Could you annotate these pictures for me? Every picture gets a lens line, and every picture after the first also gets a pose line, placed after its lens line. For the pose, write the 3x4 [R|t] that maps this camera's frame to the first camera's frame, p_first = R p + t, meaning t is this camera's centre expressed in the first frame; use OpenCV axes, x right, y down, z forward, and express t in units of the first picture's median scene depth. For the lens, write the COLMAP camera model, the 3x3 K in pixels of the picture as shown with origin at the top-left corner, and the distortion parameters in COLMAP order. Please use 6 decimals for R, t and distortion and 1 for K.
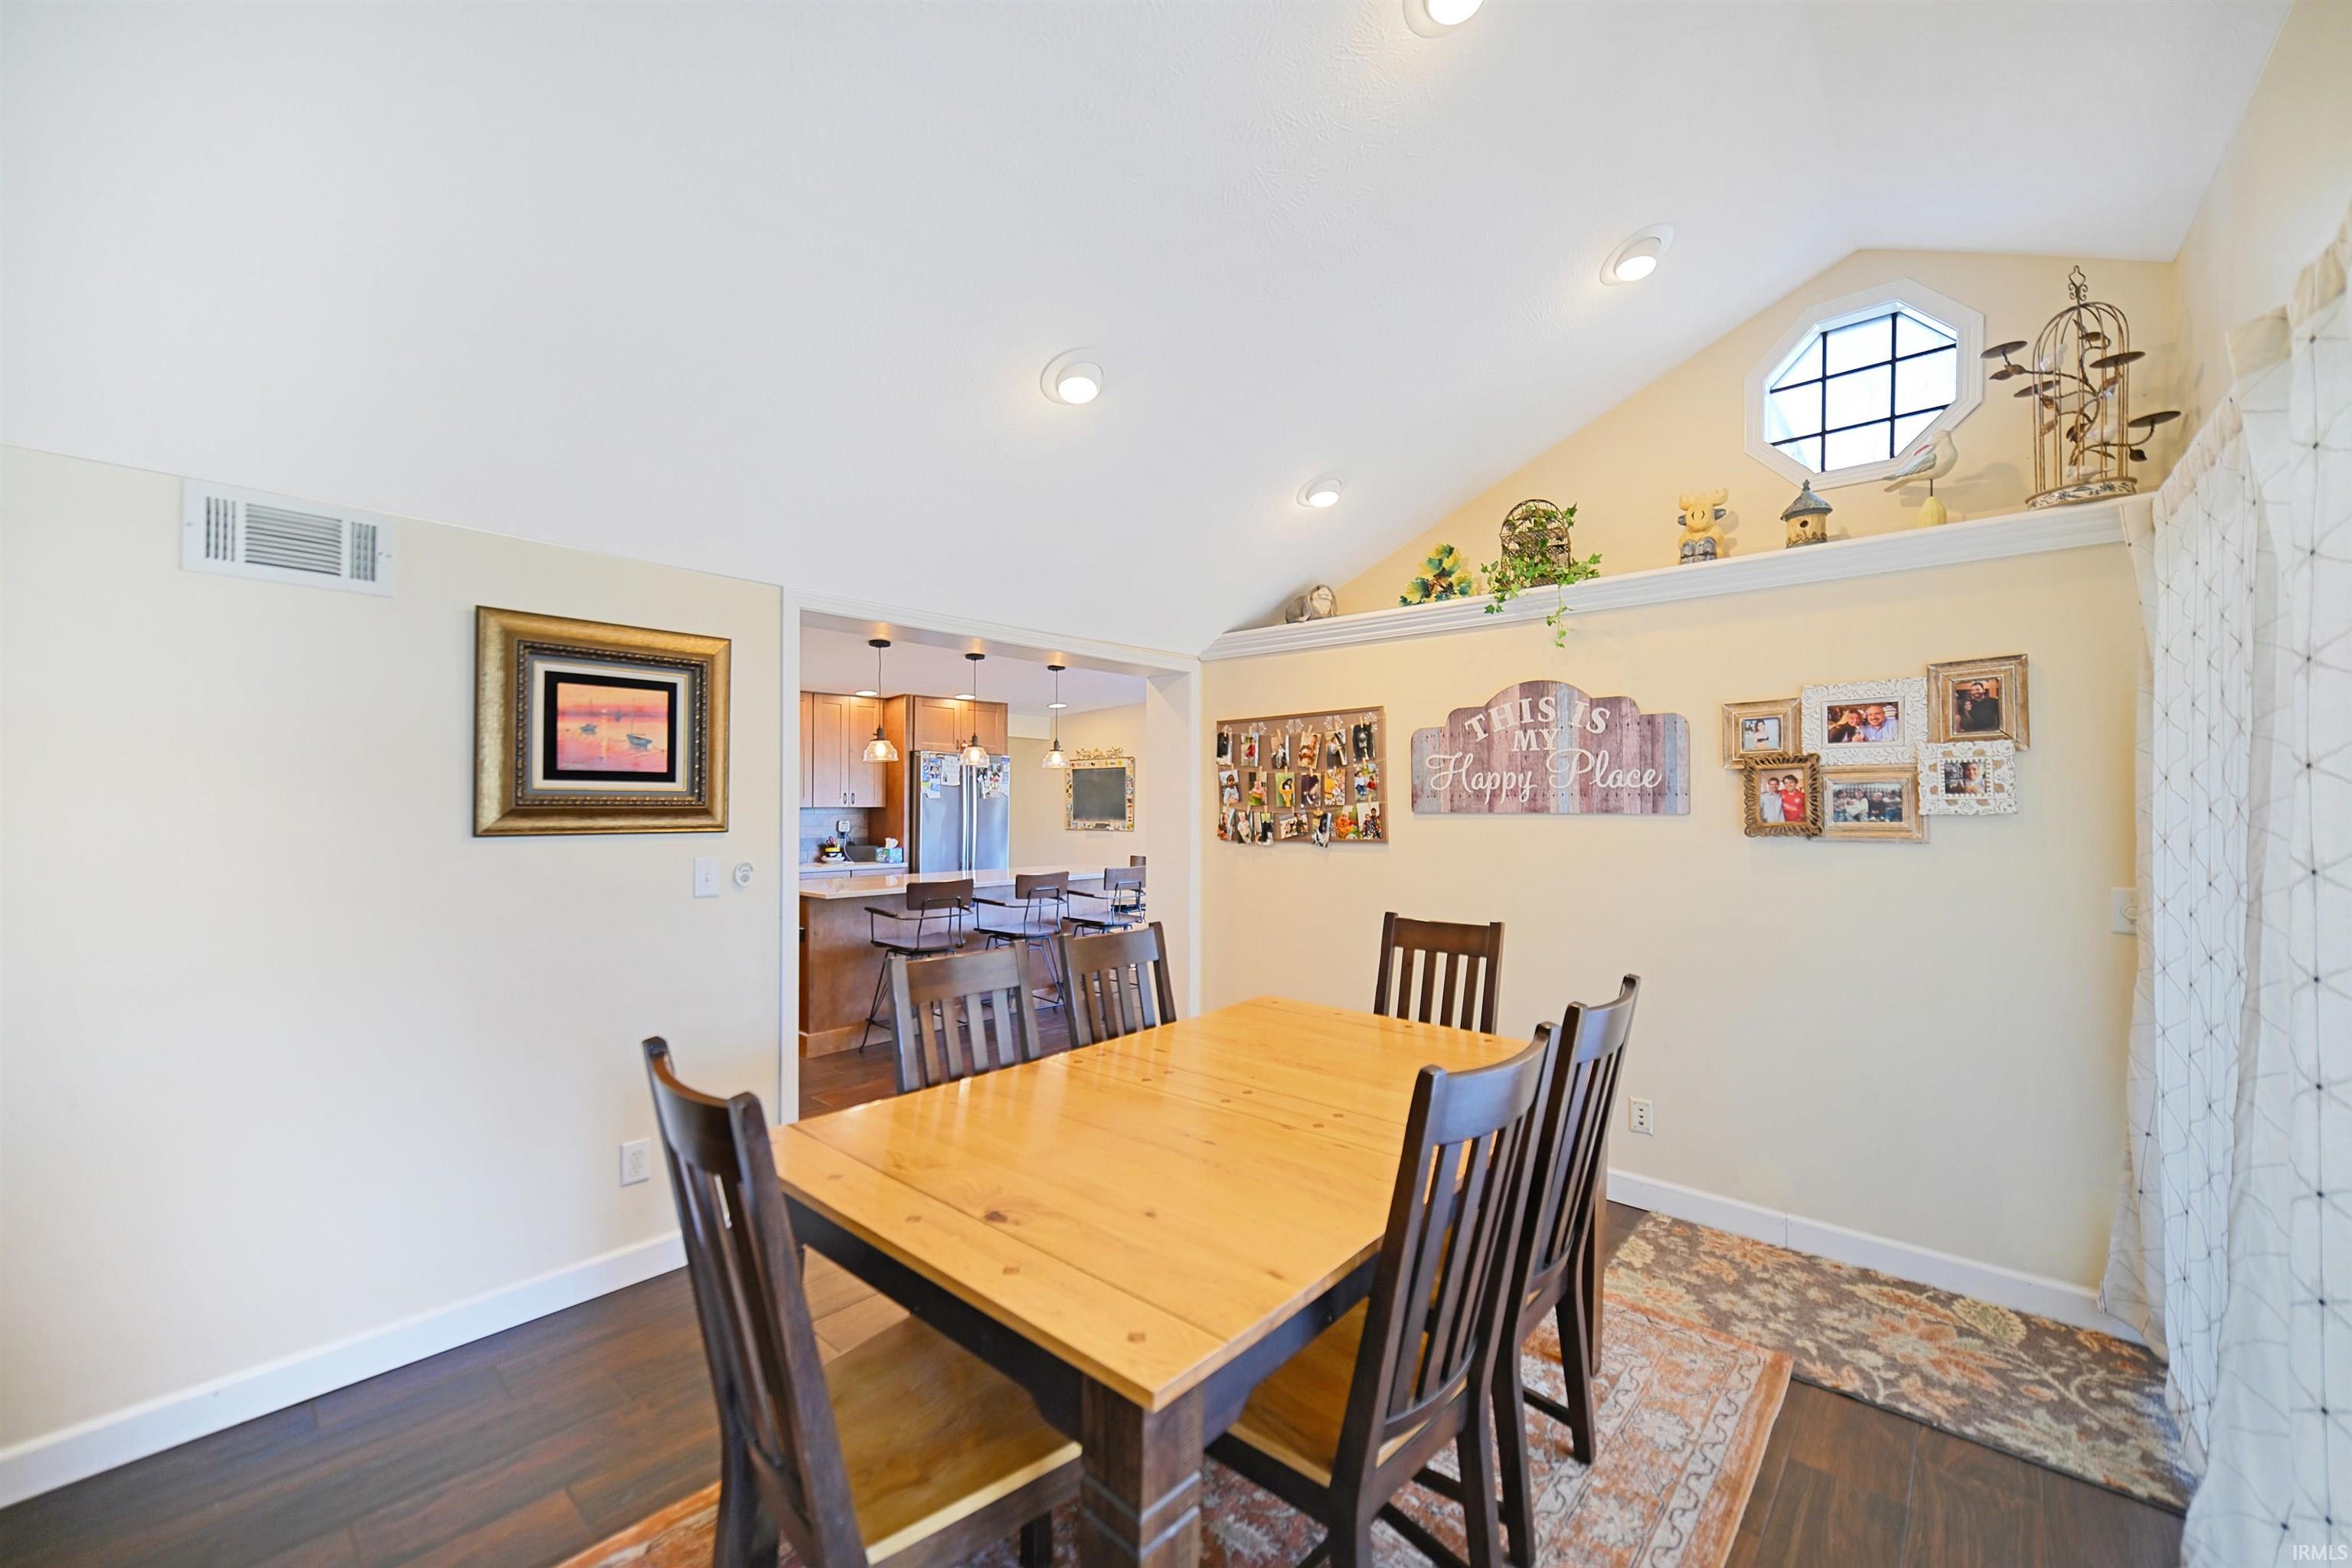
lens RADIAL K [[907.2, 0, 1171.1], [0, 907.2, 798.9], [0, 0, 1]] dist [-0.002023, 0.000101]
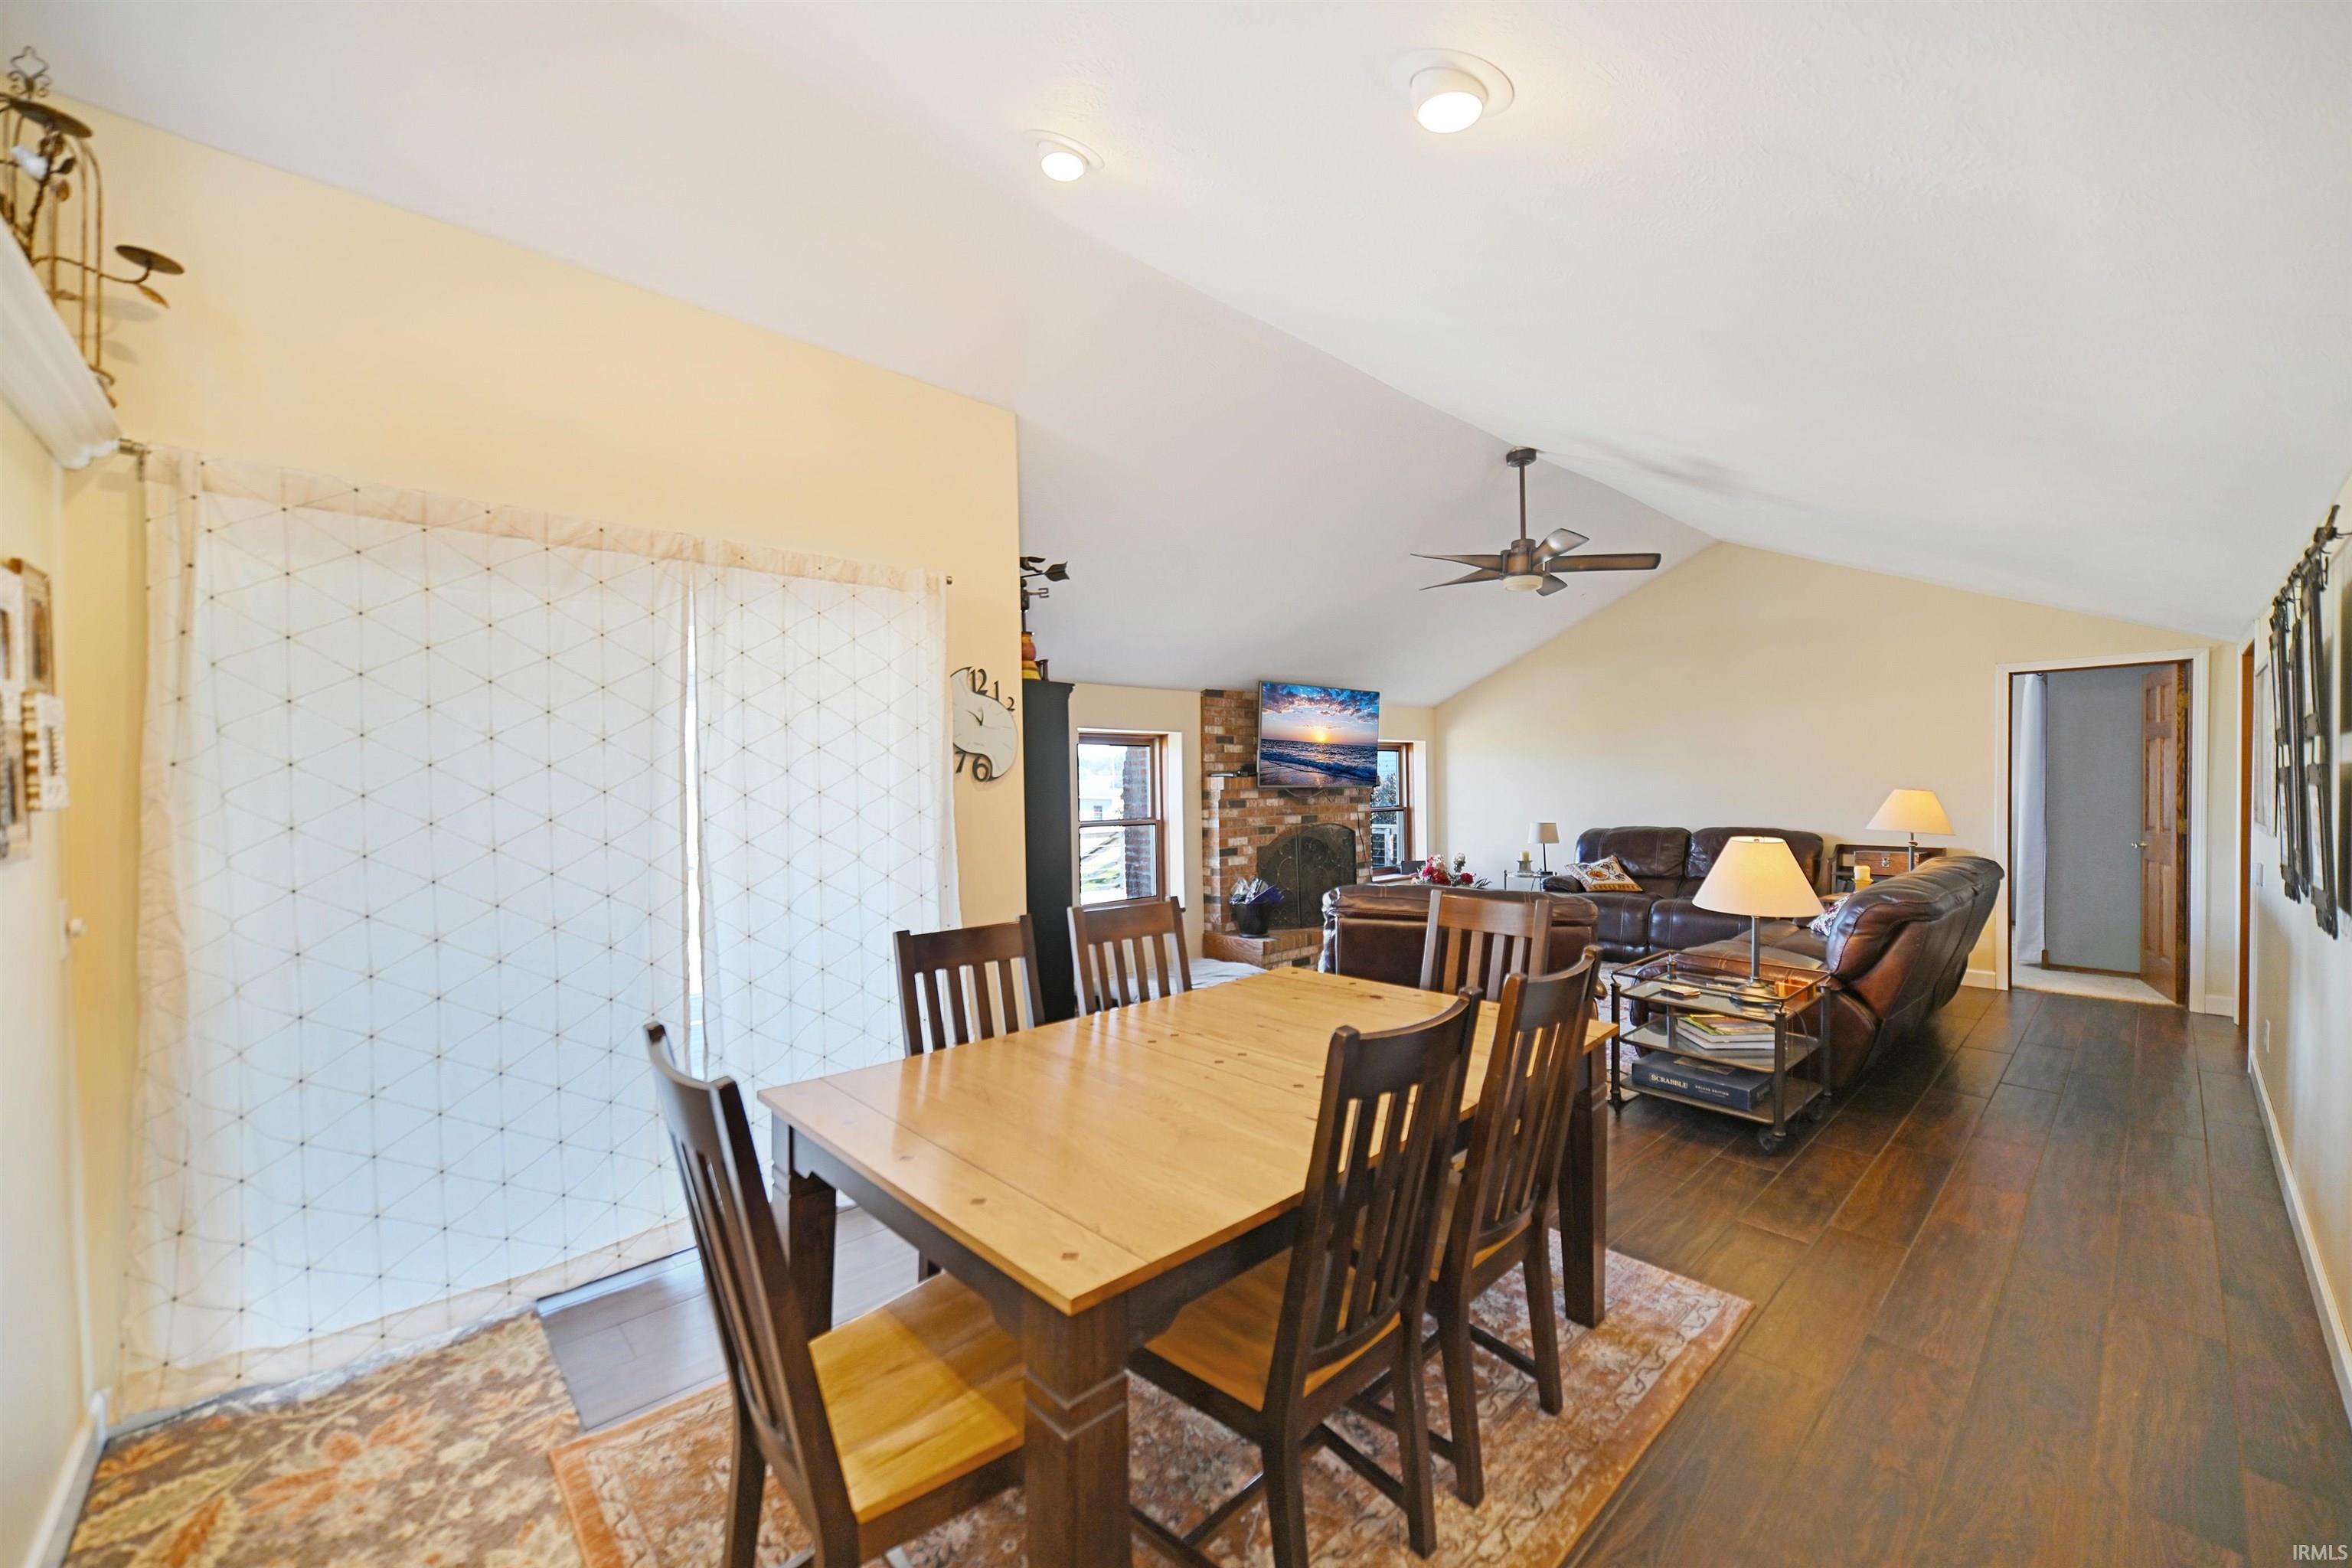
lens RADIAL K [[907.2, 0, 1165.2], [0, 907.2, 788.3], [0, 0, 1]] dist [-0.002023, 0.000101]
pose [[-0.995204, 0.006981, 0.097573, 0.023888], [0.007008, 0.999975, -0.000070, 0.006278], [-0.097572, 0.000615, -0.995228, 1.179371]]
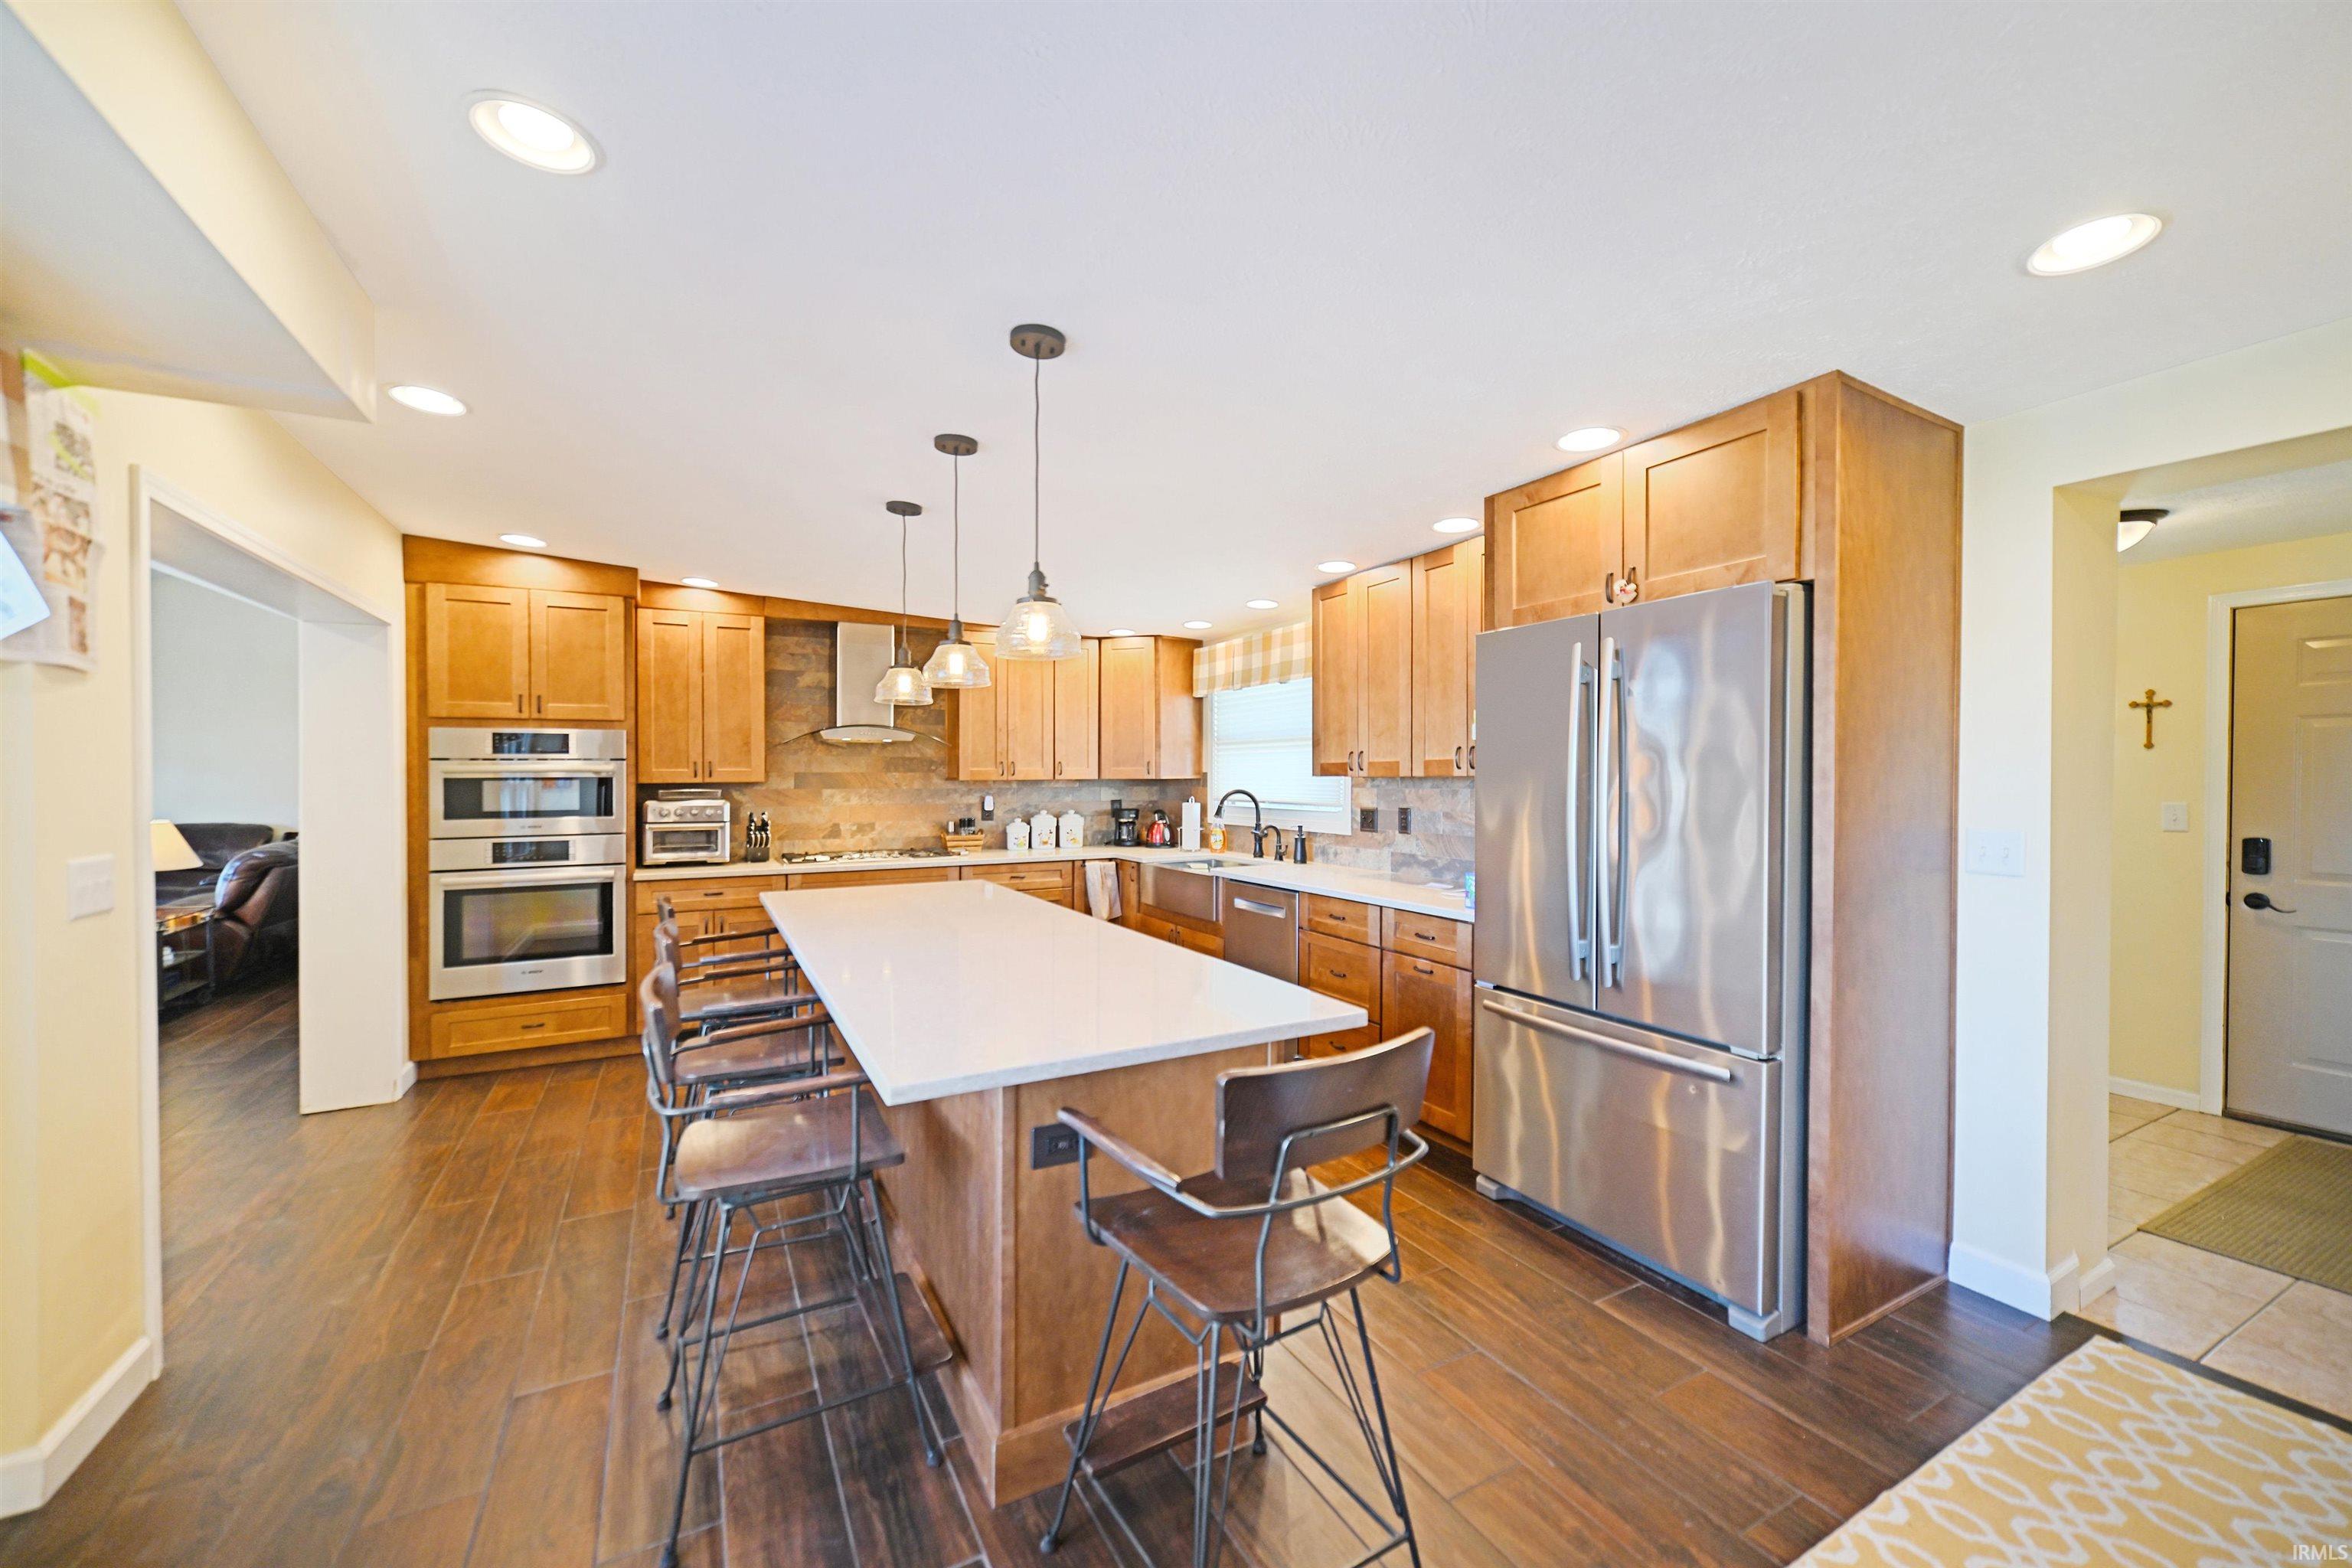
lens RADIAL K [[907.2, 0, 1177.2], [0, 907.2, 789.5], [0, 0, 1]] dist [-0.002023, 0.000101]
pose [[-0.328097, 0.006544, -0.944622, 0.311130], [0.008212, 0.999958, 0.004075, 0.028650], [0.944608, -0.006420, -0.328137, 2.201440]]
